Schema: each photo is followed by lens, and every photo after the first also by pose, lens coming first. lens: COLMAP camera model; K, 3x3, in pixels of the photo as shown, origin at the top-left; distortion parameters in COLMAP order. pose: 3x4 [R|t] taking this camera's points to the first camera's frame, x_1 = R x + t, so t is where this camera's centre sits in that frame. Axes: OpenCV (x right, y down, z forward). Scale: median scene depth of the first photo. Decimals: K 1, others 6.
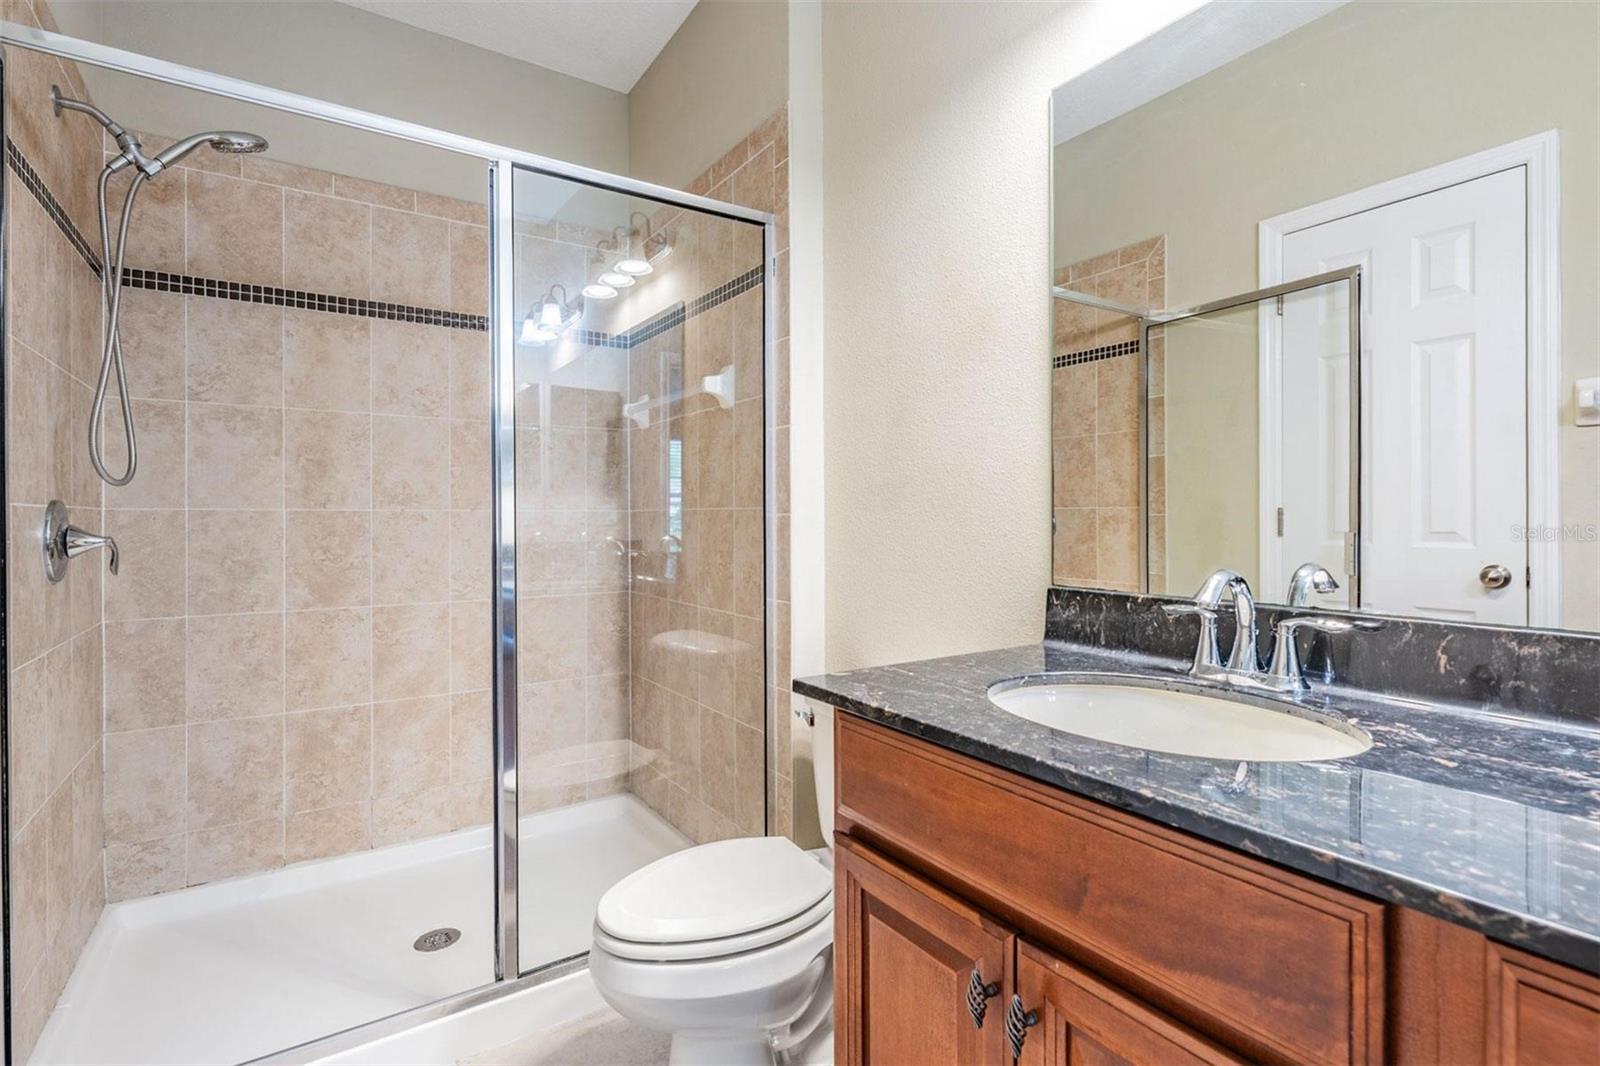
lens RADIAL K [[750.9, 0, 796.3], [0, 750.9, 526.2], [0, 0, 1]] dist [-0.002591, -0.000436]
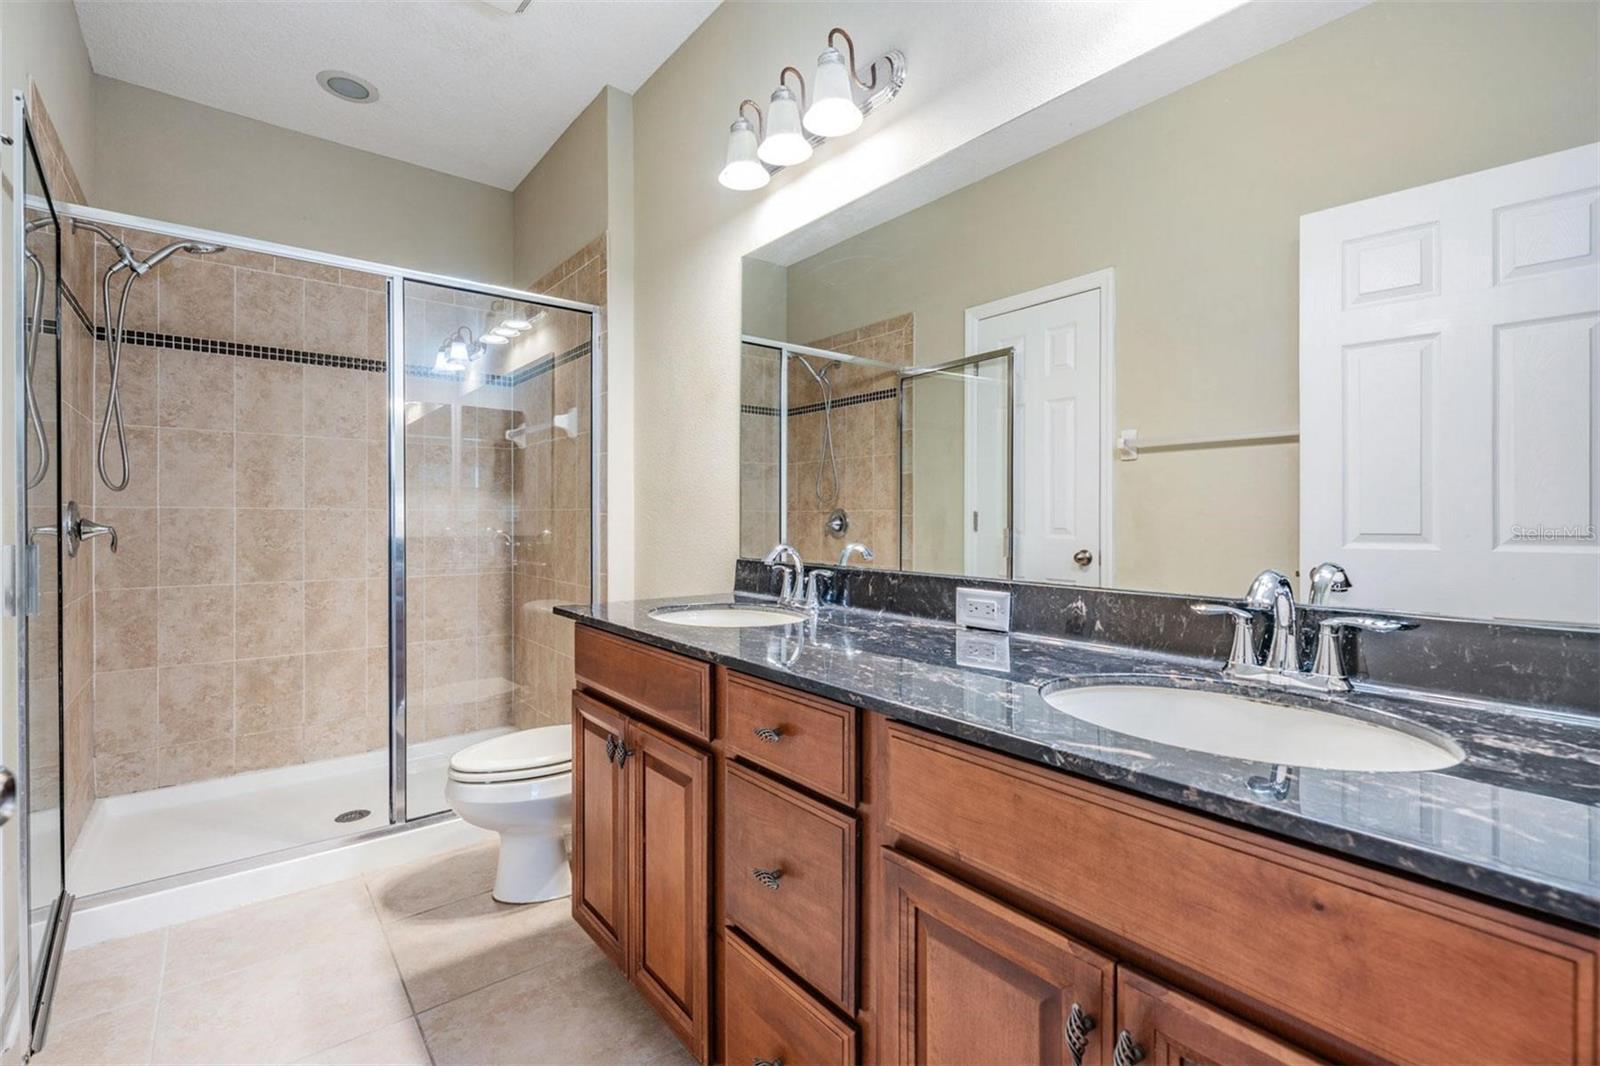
lens RADIAL K [[723.3, 0, 803.6], [0, 723.3, 527.9], [0, 0, 1]] dist [-0.001006, -0.000484]
pose [[0.996193, 0.004241, 0.087076, 0.217095], [-0.004474, 0.999987, 0.002475, 0.005540], [-0.087065, -0.002855, 0.996199, -0.375614]]
